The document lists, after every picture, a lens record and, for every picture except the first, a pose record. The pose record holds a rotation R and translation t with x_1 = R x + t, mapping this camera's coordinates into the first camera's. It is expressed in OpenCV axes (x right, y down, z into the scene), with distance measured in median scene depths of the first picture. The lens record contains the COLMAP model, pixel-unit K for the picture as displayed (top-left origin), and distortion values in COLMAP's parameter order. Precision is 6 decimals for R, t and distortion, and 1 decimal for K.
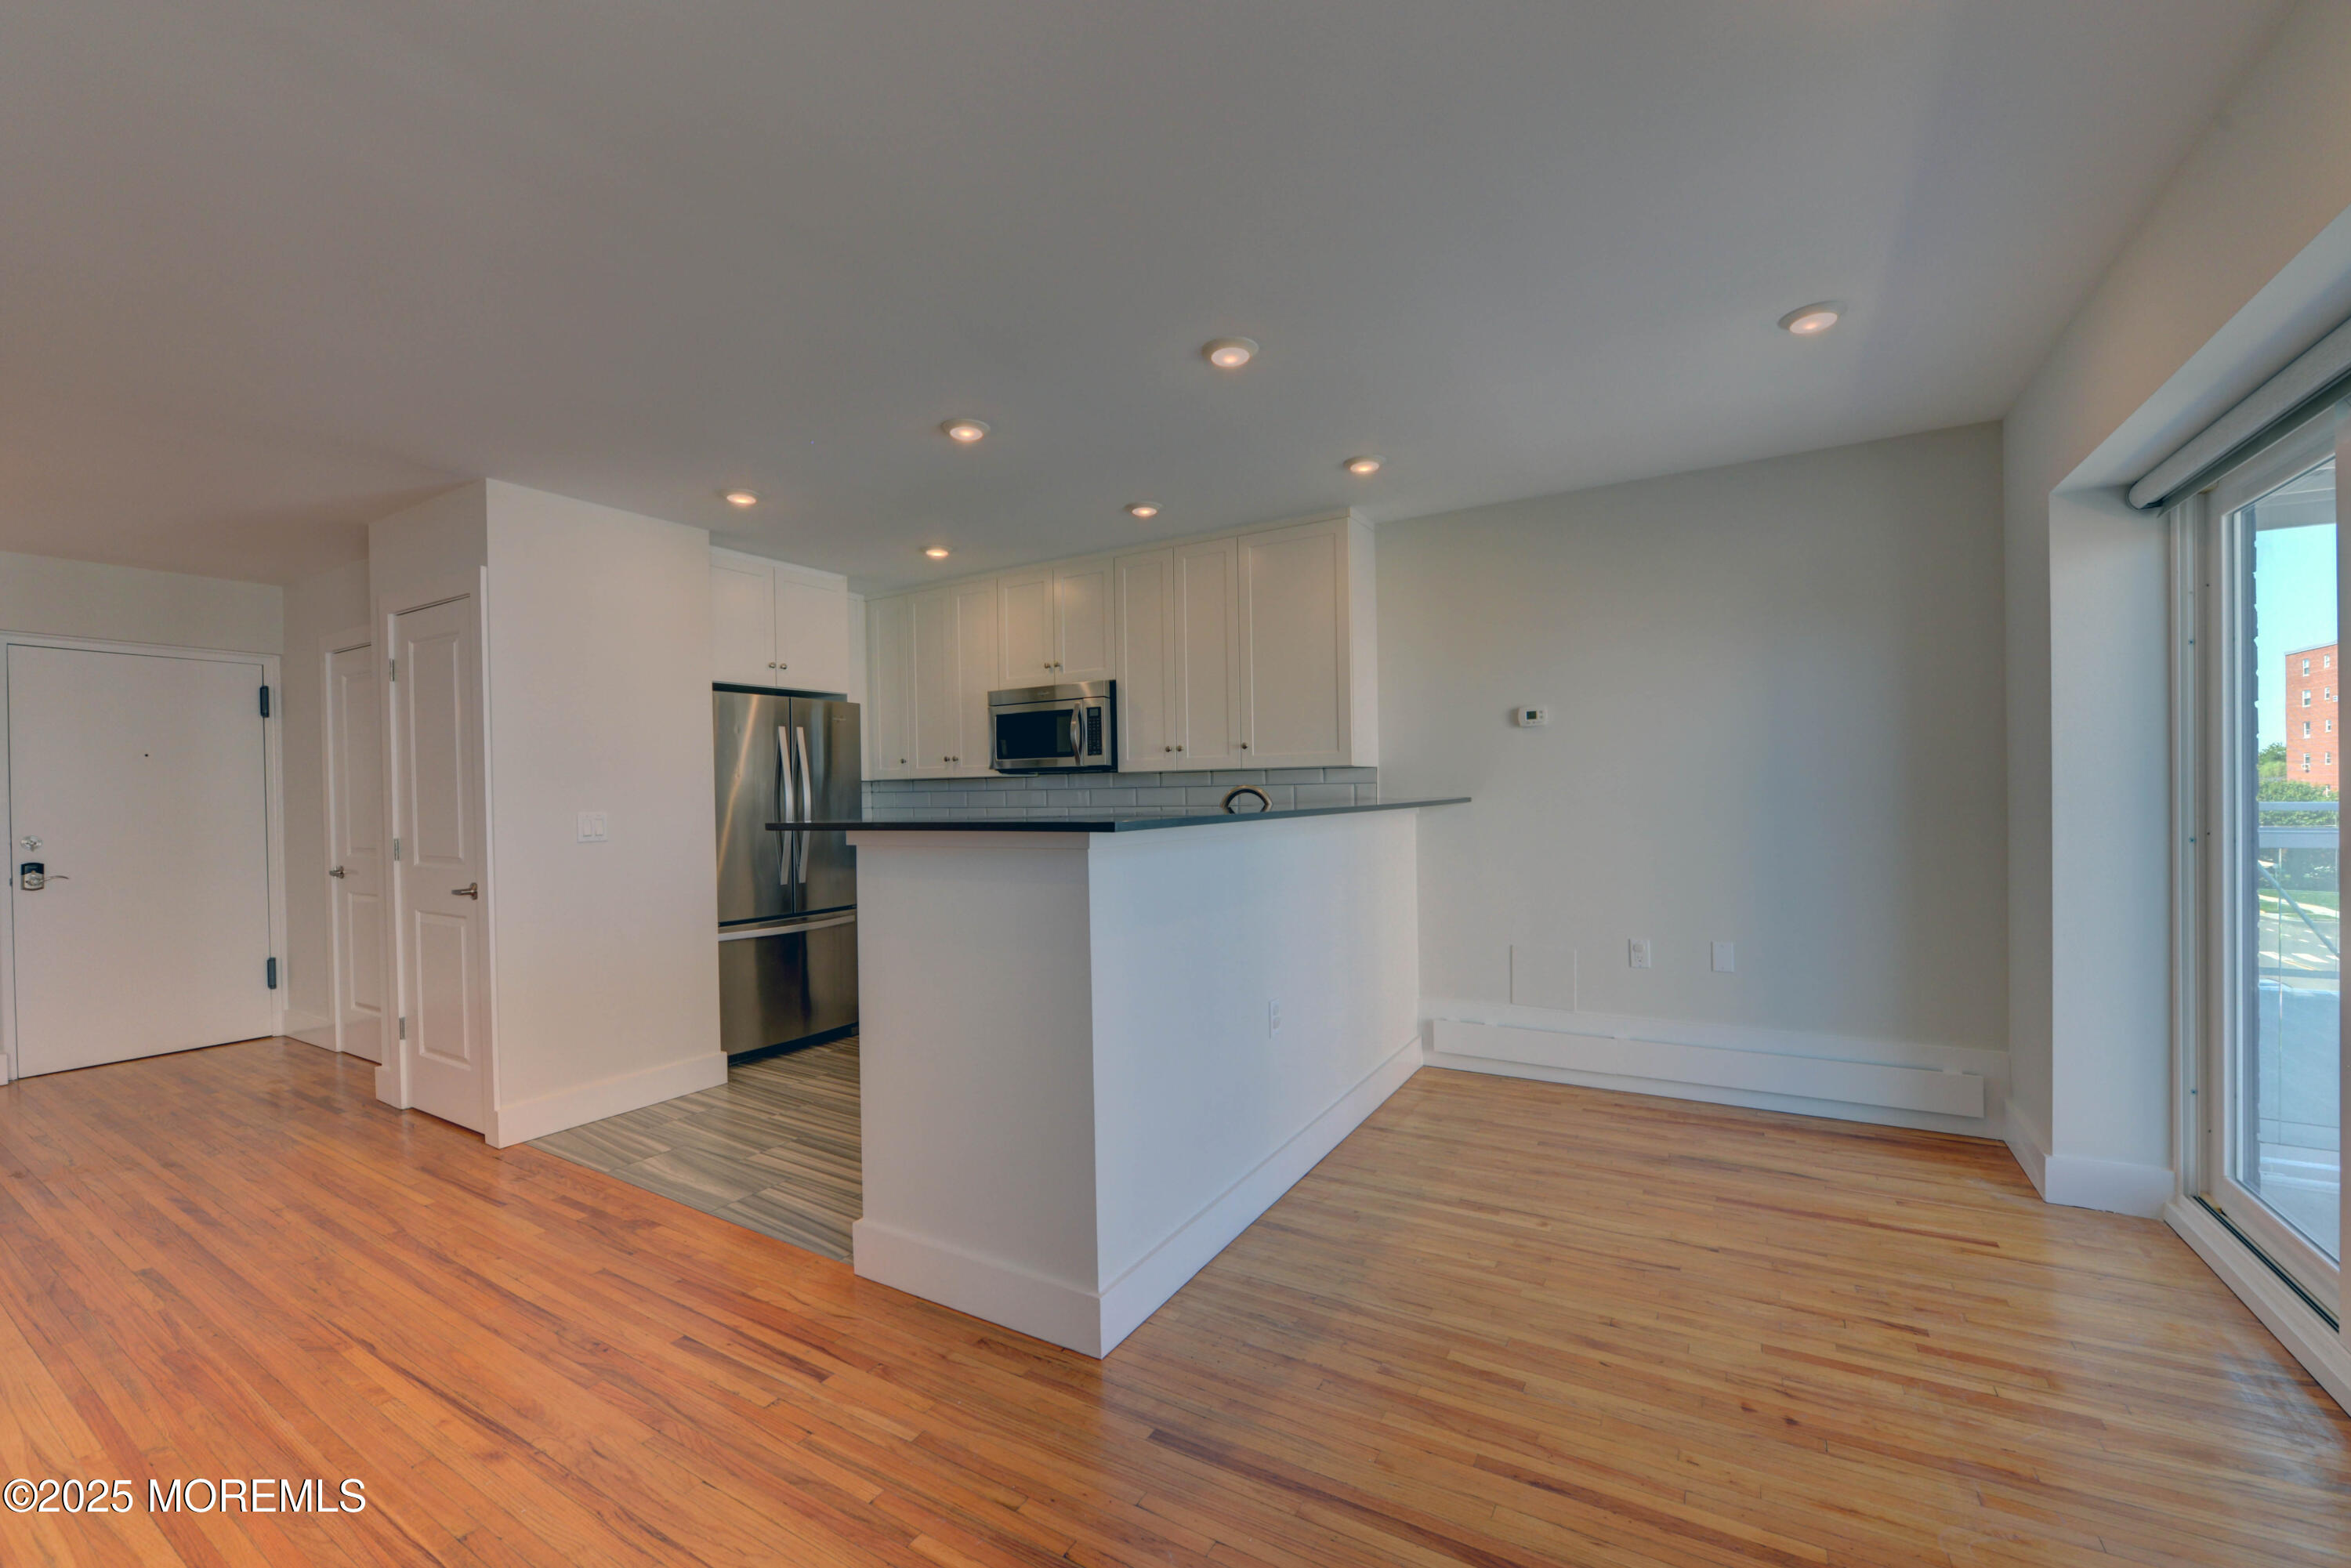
lens RADIAL K [[947.7, 0, 1170.3], [0, 947.7, 799.5], [0, 0, 1]] dist [-0.009527, -0.000597]
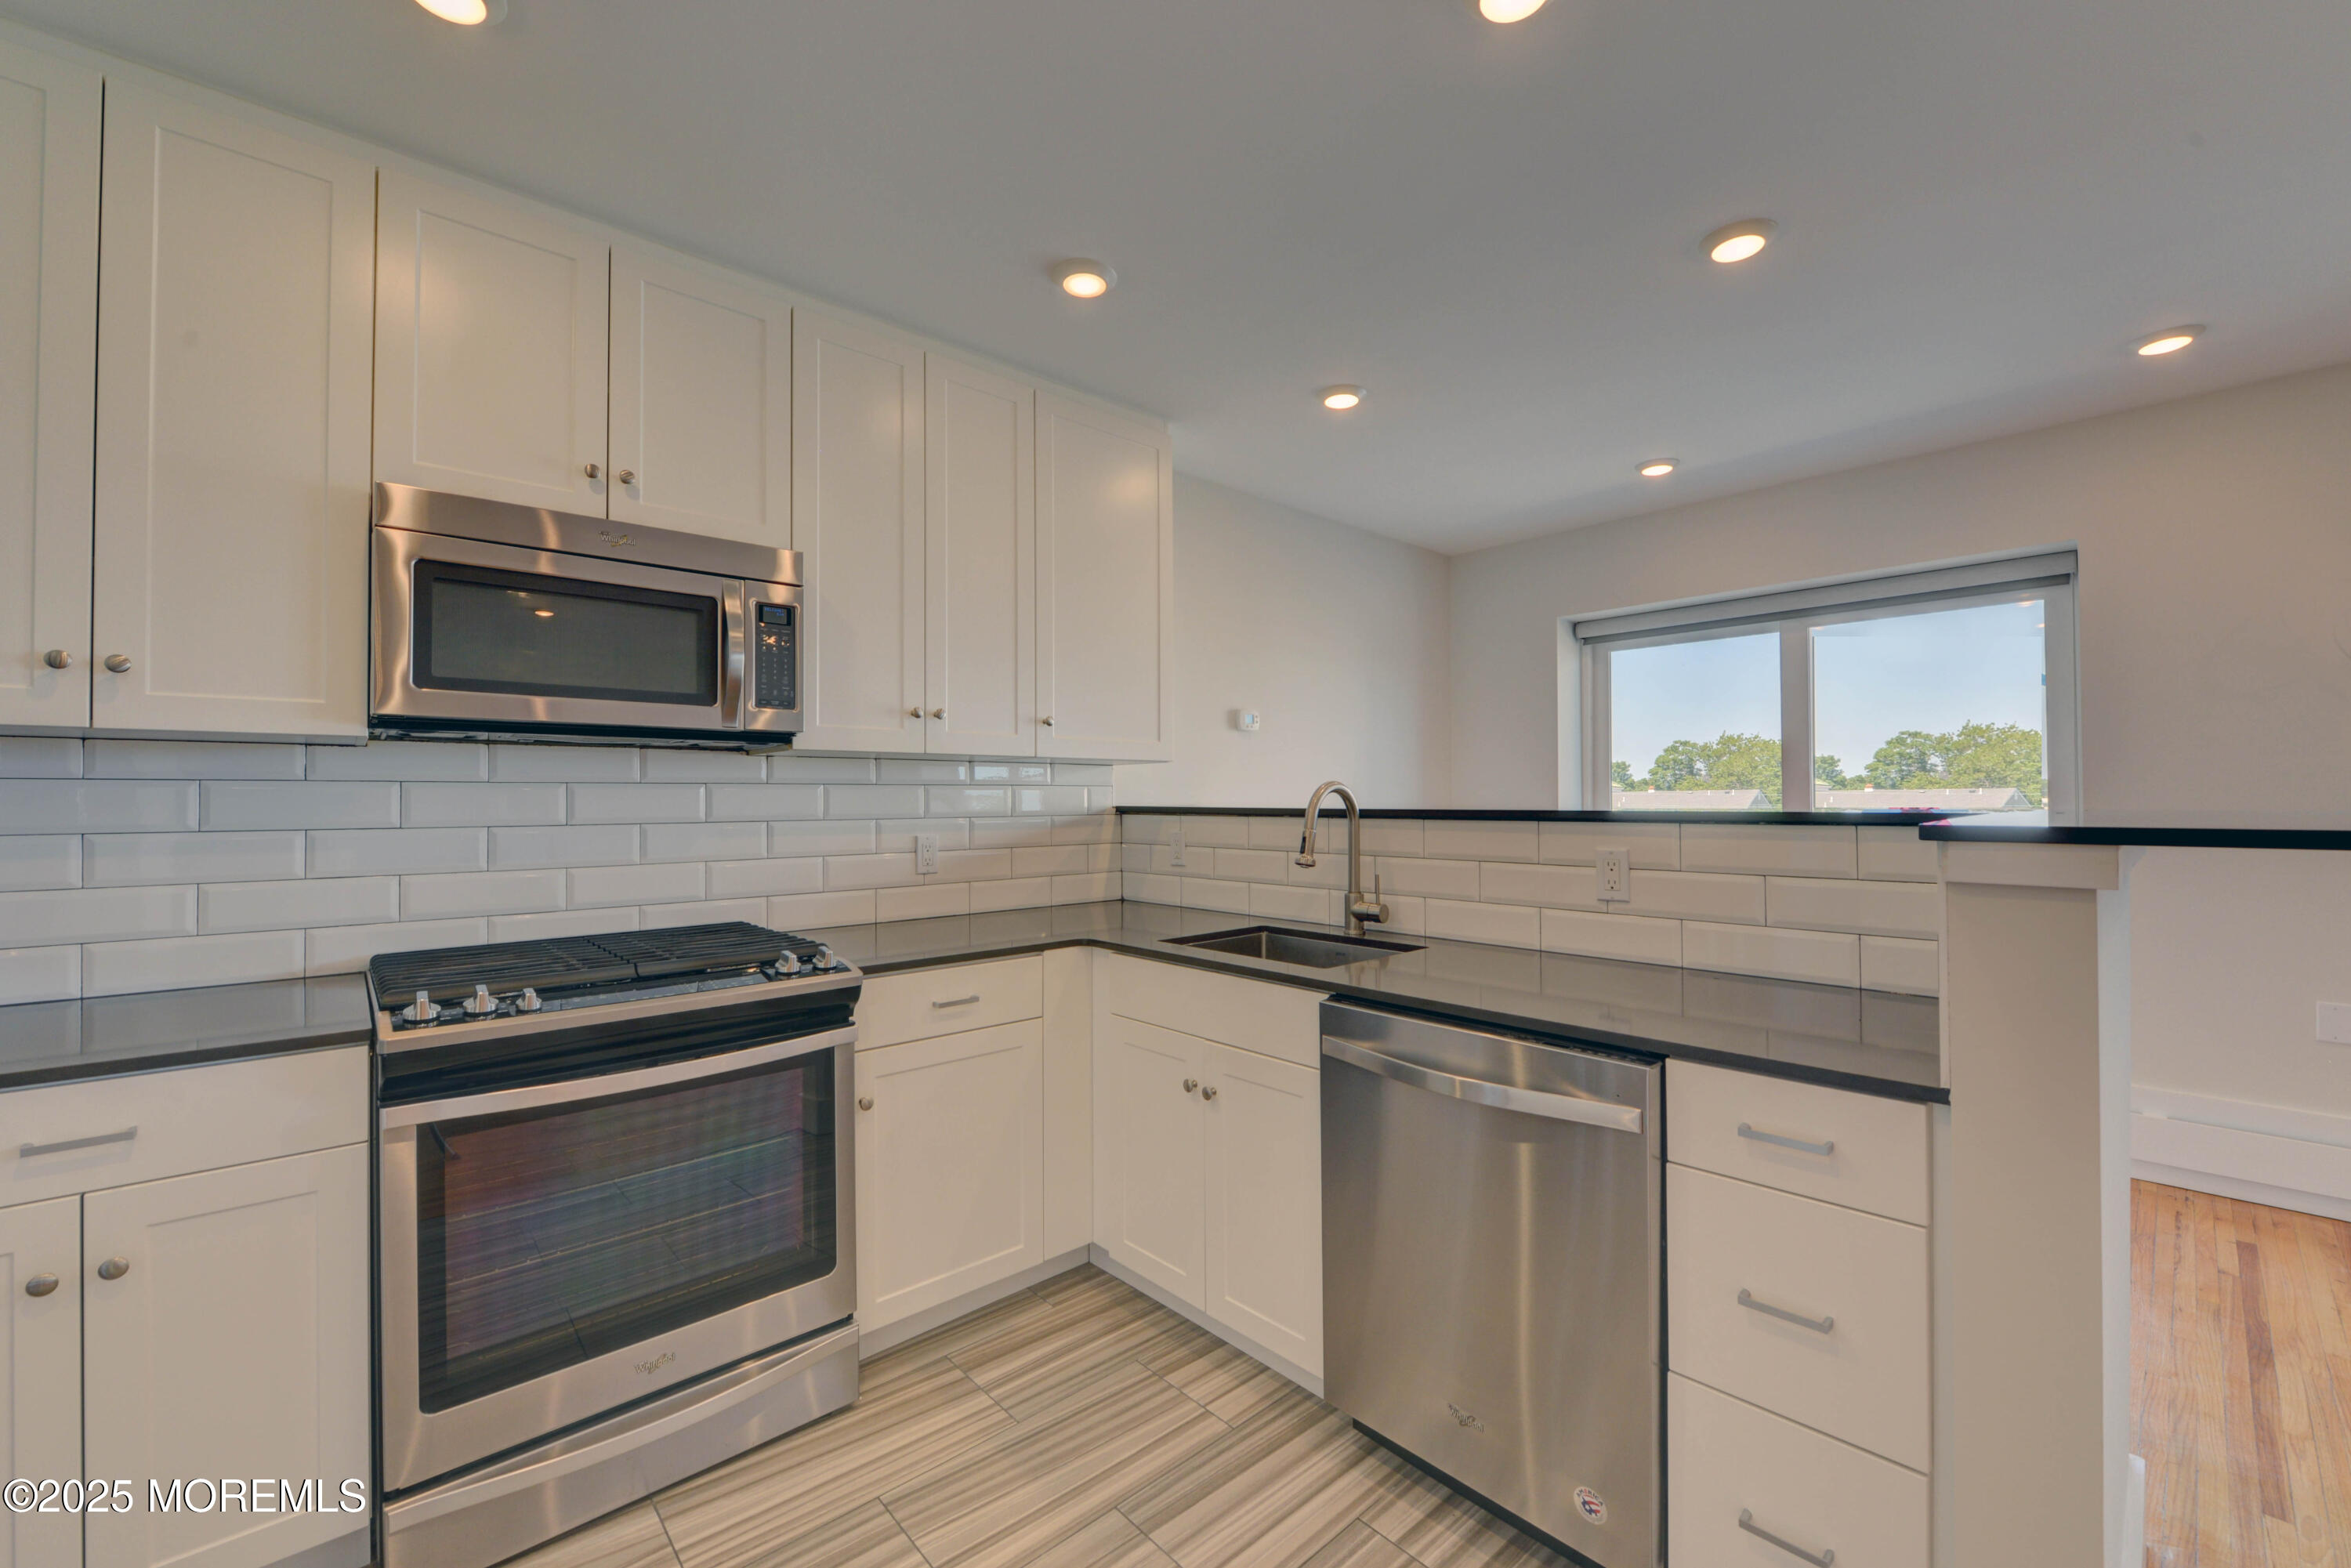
lens RADIAL K [[929.9, 0, 1167.7], [0, 929.9, 787.5], [0, 0, 1]] dist [-0.009522, -0.000543]
pose [[0.286169, 0.027623, 0.957781, -0.451877], [0.007810, 0.999484, -0.031159, 0.006792], [-0.958147, 0.016397, 0.285805, 0.689180]]
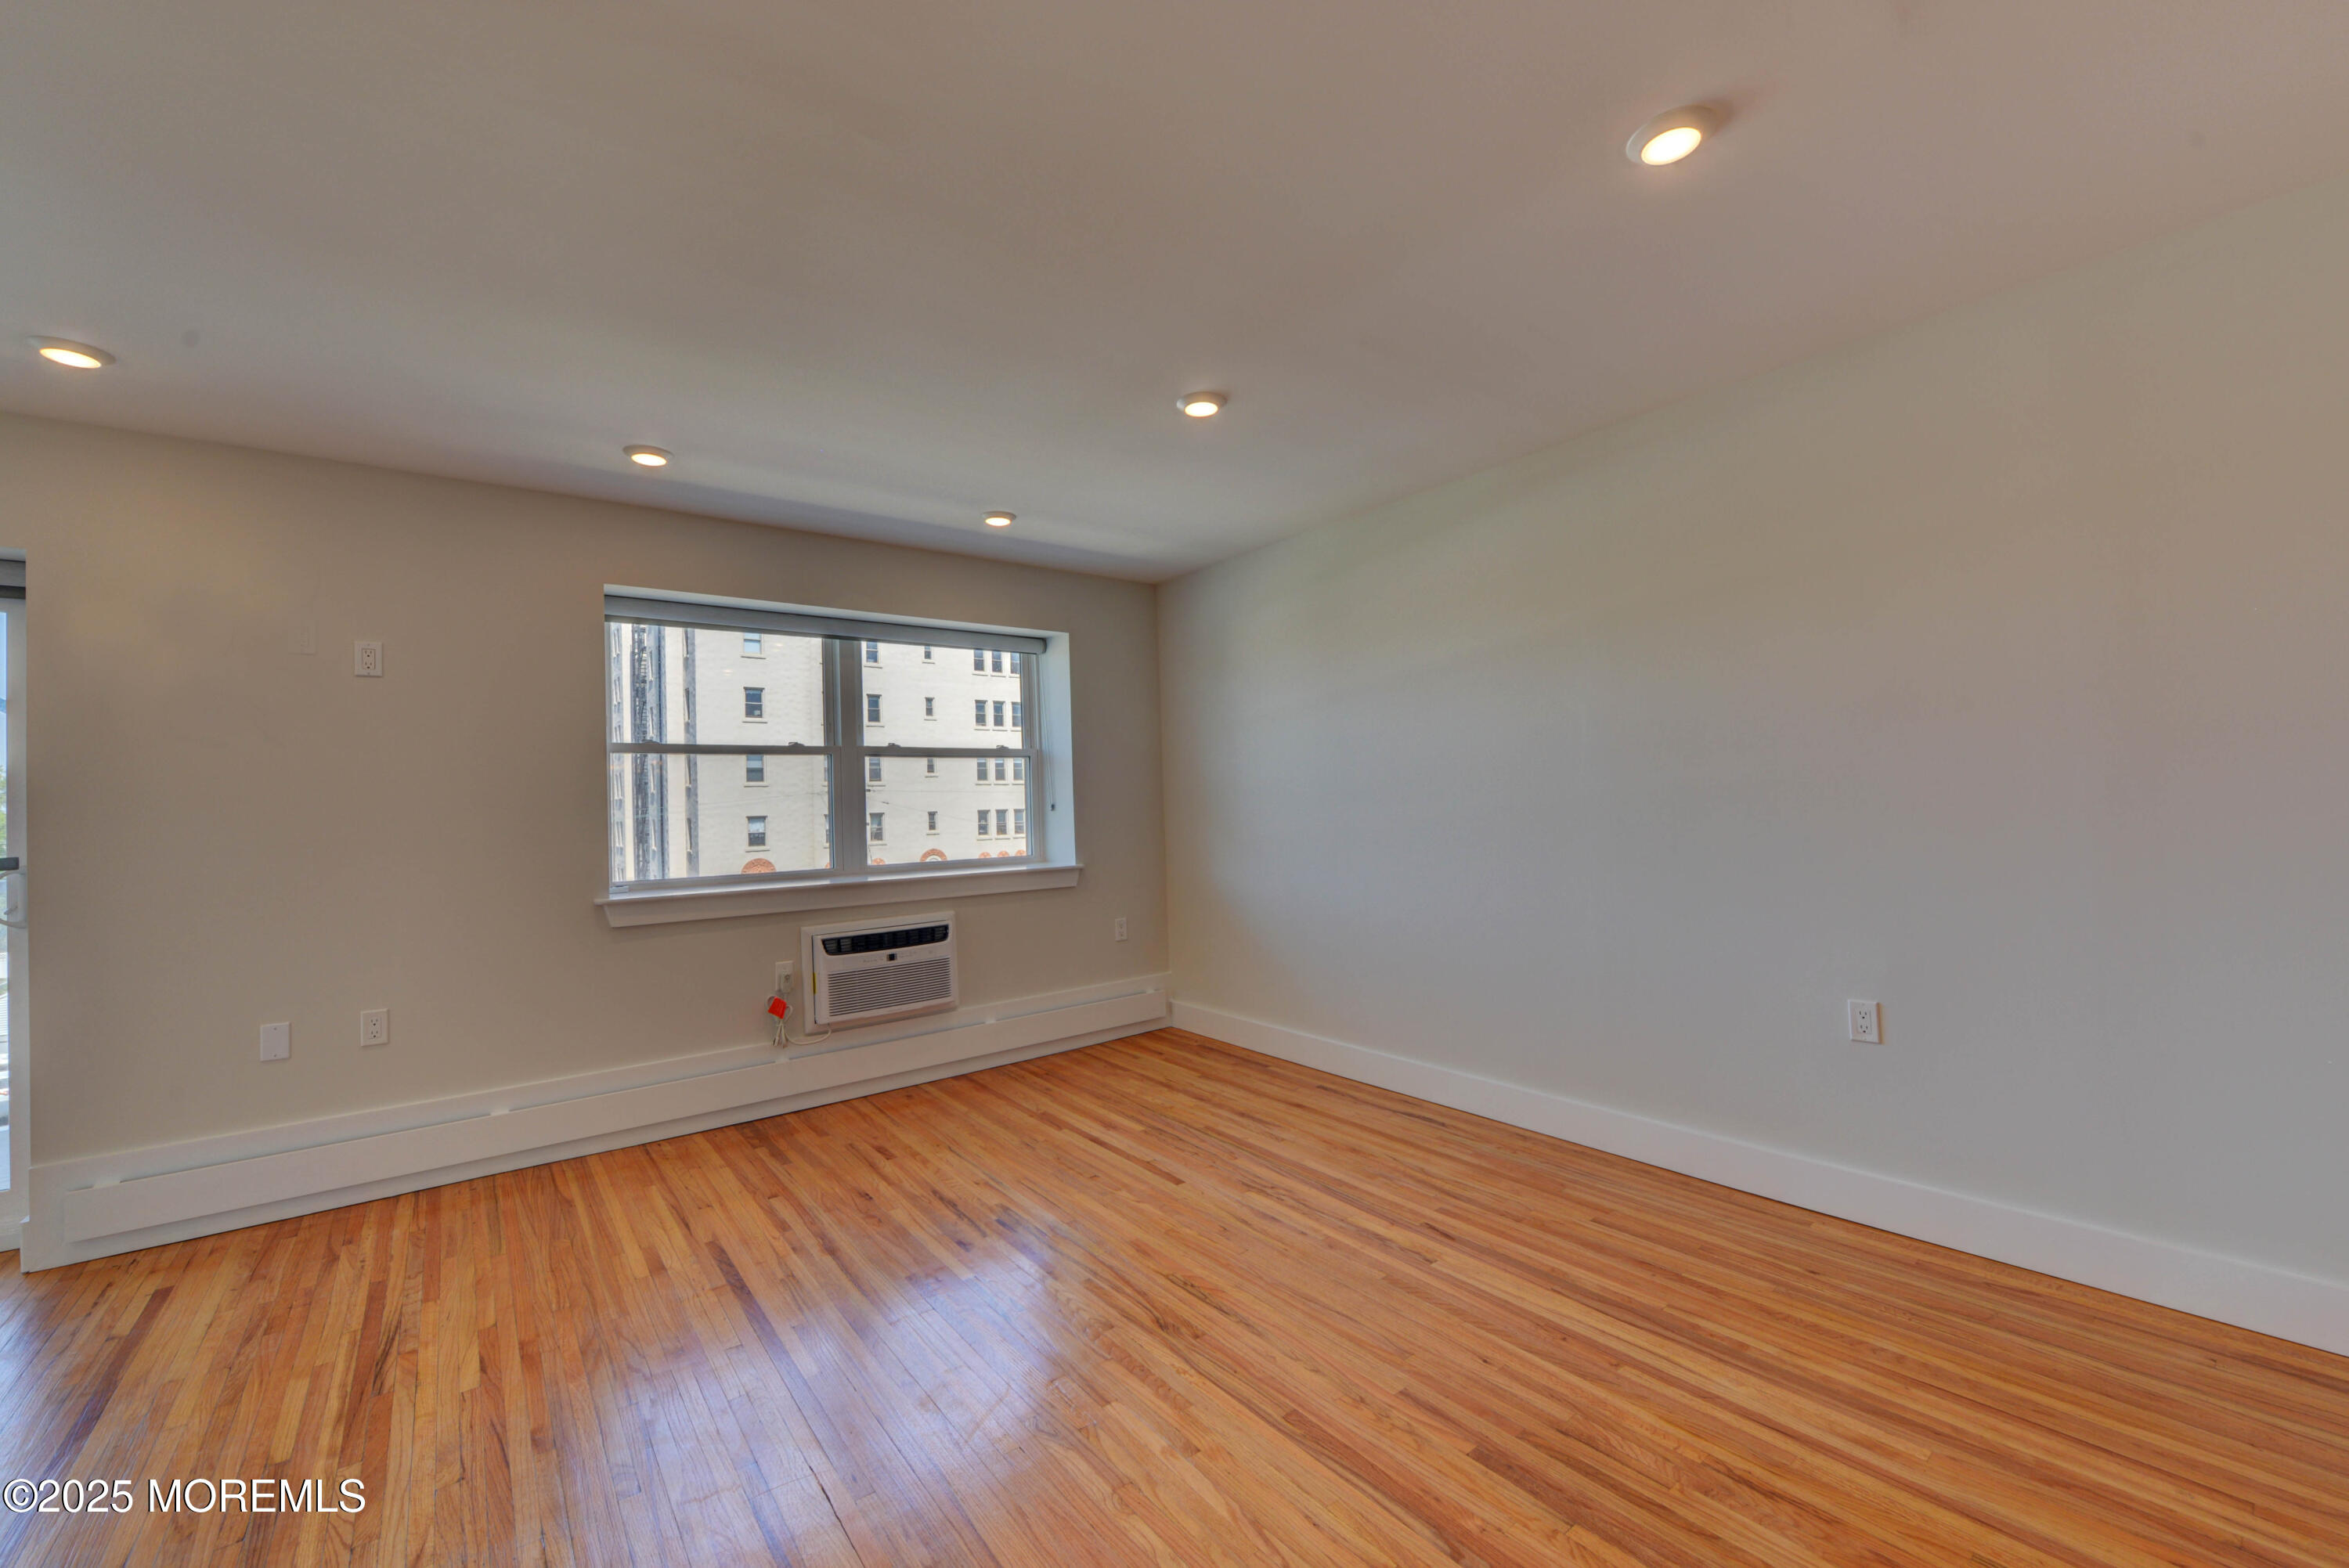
lens RADIAL K [[929.0, 0, 1166.7], [0, 929.0, 787.5], [0, 0, 1]] dist [-0.009522, -0.000543]
pose [[-0.933134, 0.054437, 0.355383, -0.500080], [0.050193, 0.998515, -0.021158, 0.010743], [-0.356007, -0.001906, -0.934481, 0.533058]]
